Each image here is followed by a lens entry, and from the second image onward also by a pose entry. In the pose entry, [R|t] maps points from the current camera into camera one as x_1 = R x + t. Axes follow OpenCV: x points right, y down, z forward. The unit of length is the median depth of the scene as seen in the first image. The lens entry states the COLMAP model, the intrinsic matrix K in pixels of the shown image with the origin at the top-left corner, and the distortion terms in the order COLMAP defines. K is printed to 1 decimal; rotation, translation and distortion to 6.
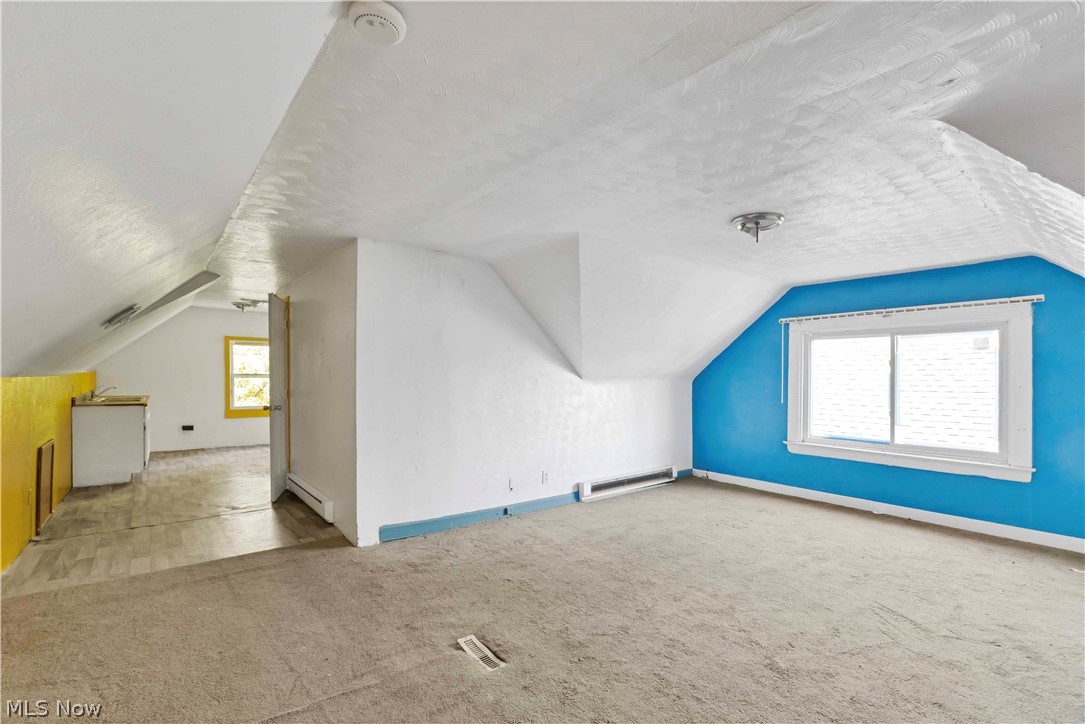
lens RADIAL K [[486.1, 0, 537.1], [0, 486.1, 371.8], [0, 0, 1]] dist [-0.002440, 0.000112]
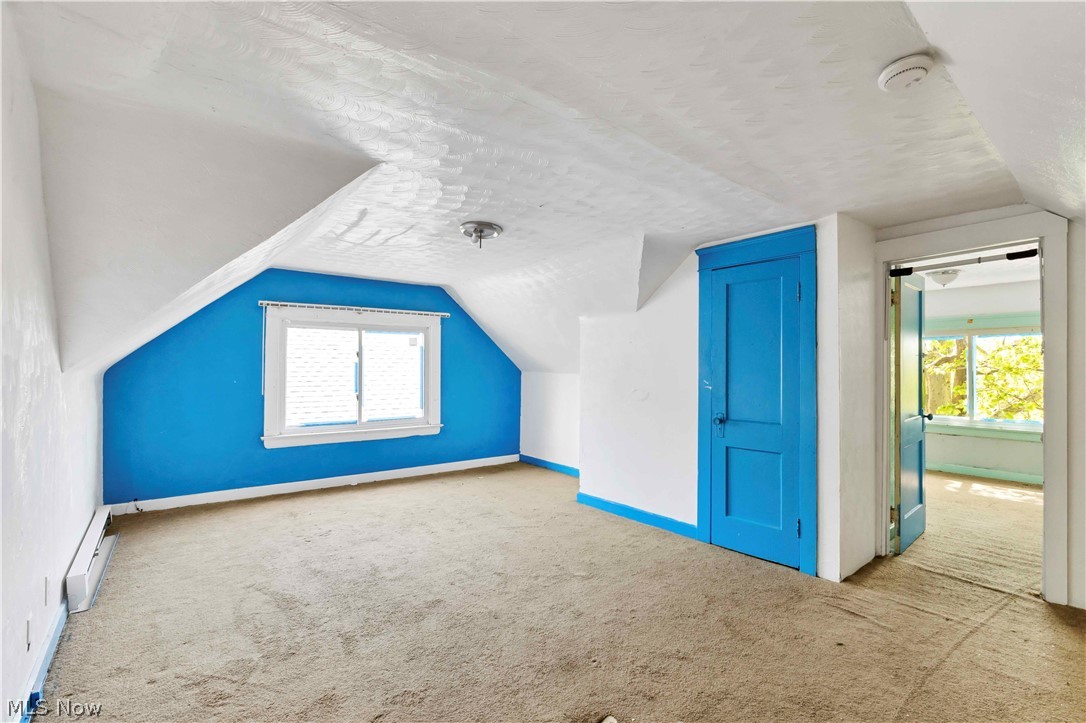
lens RADIAL K [[486.6, 0, 538.2], [0, 486.6, 360.6], [0, 0, 1]] dist [-0.002440, 0.000112]
pose [[0.015907, 0.007968, 0.999842, -0.495949], [-0.010569, 0.999914, -0.007800, 0.004090], [-0.999818, -0.010443, 0.015990, 0.620921]]
